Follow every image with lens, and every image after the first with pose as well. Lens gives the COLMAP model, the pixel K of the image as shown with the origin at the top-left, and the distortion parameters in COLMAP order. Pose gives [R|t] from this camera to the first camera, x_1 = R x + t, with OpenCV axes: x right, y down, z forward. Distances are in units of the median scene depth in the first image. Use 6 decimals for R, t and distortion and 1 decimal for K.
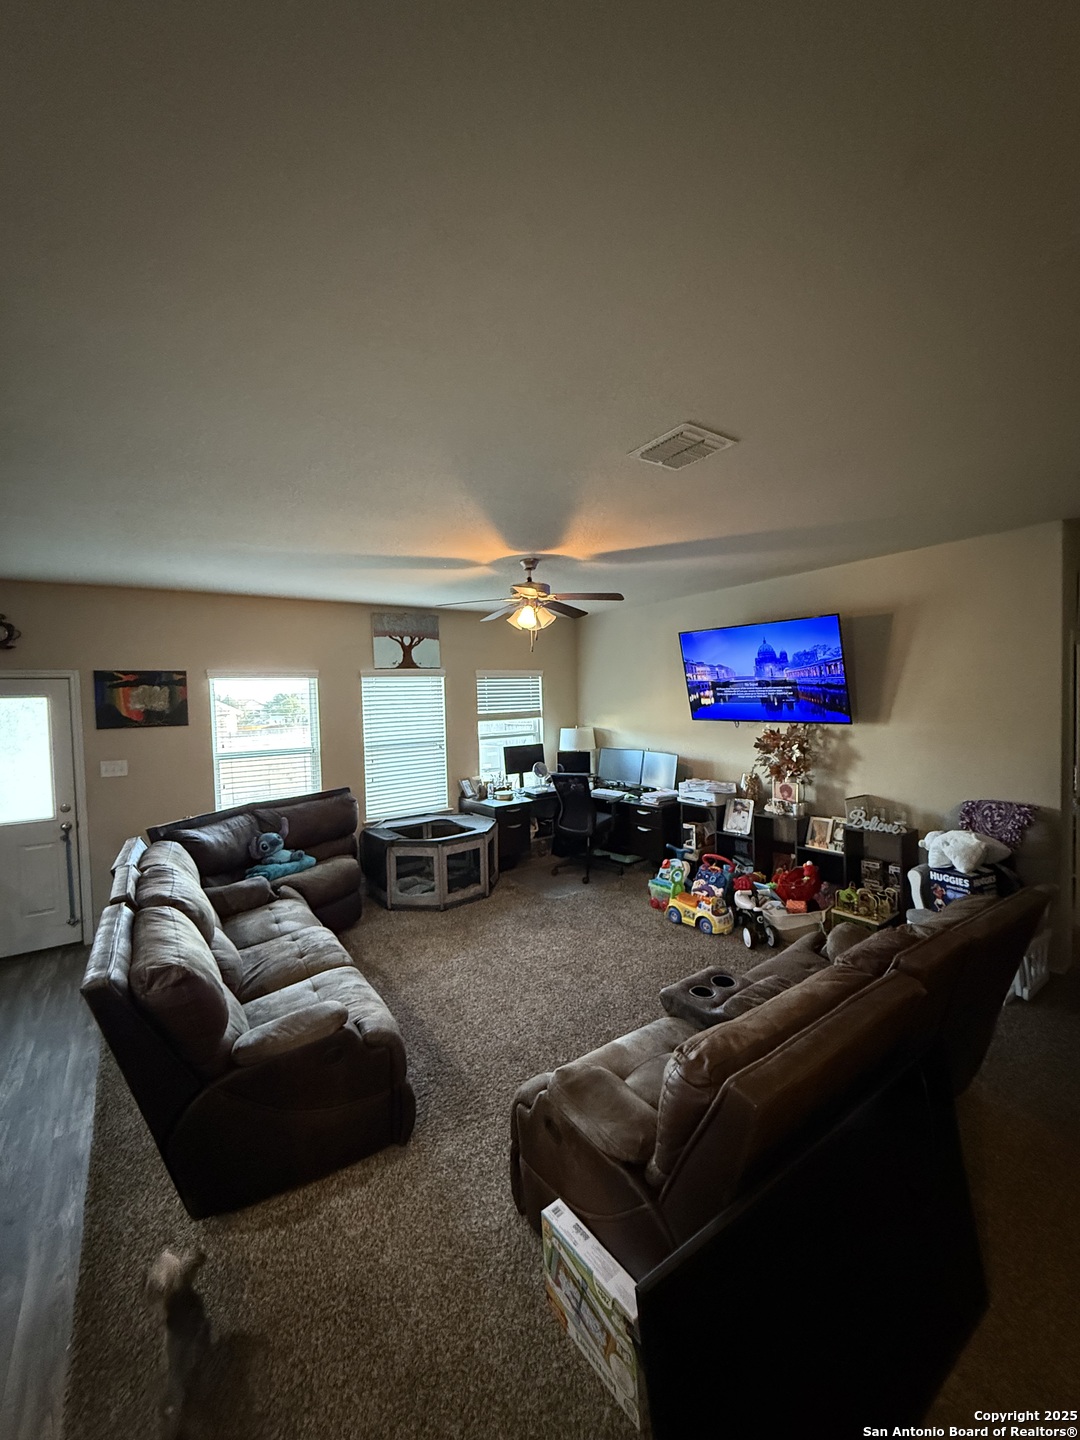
lens RADIAL K [[575.6, 0, 541.4], [0, 575.6, 714.8], [0, 0, 1]] dist [-0.000545, -0.000077]
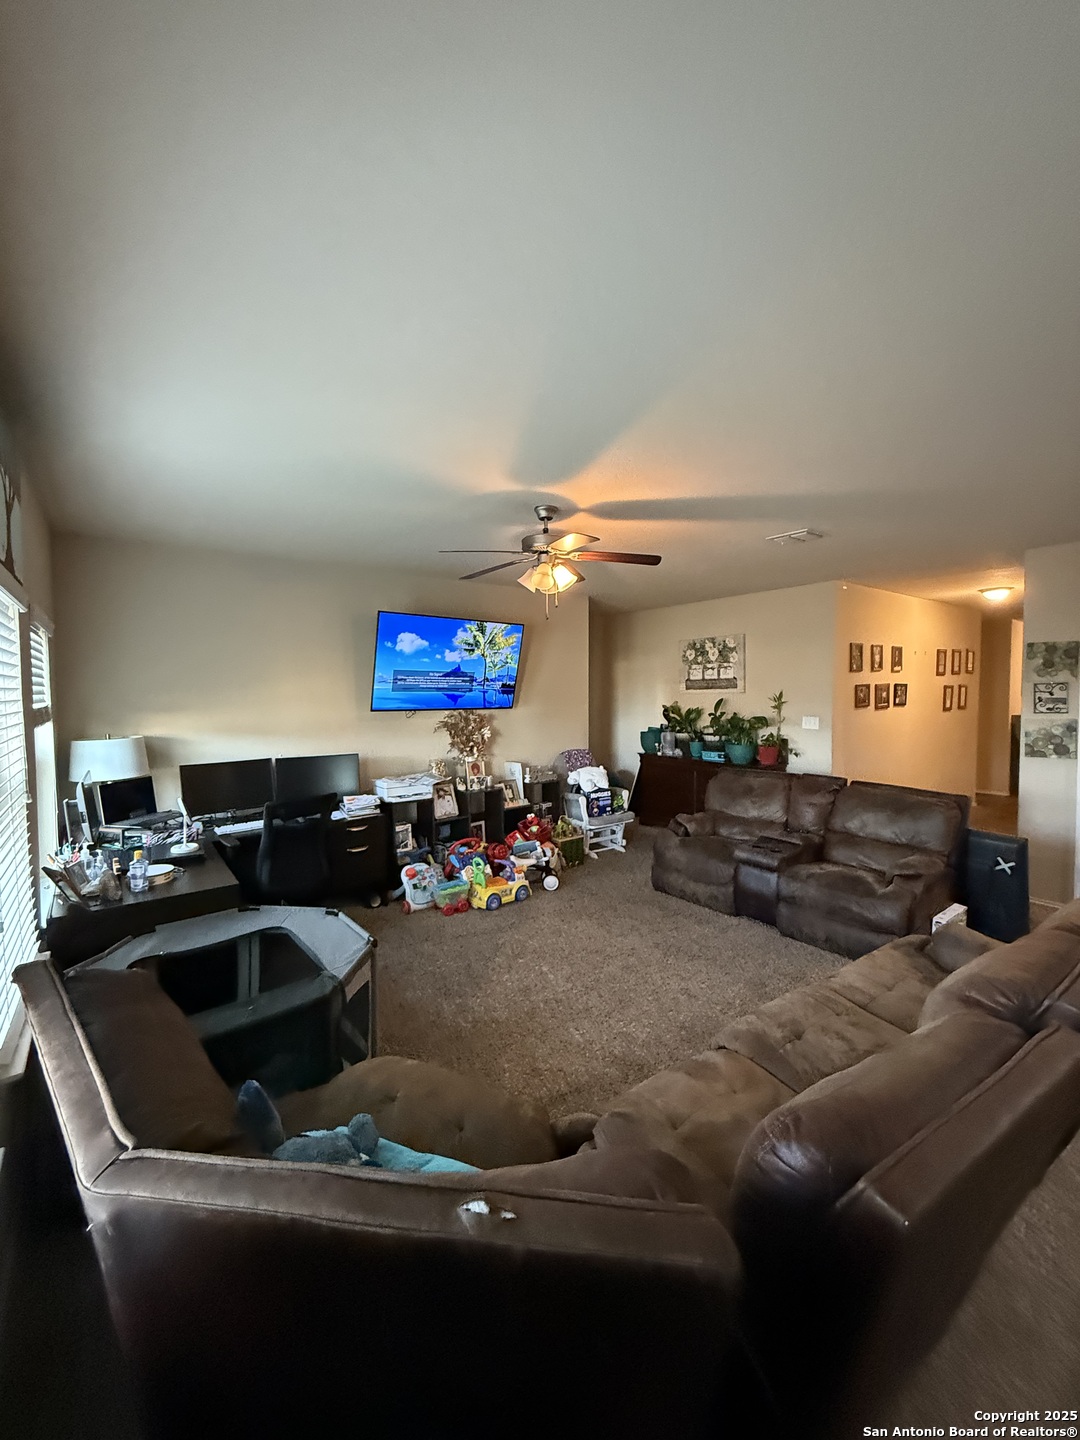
lens RADIAL K [[575.6, 0, 544.6], [0, 575.6, 716.7], [0, 0, 1]] dist [-0.000545, -0.000077]
pose [[-0.017538, -0.020667, 0.999633, -0.776386], [0.038871, 0.999016, 0.021337, 0.010963], [-0.999090, 0.039231, -0.016717, 0.939682]]
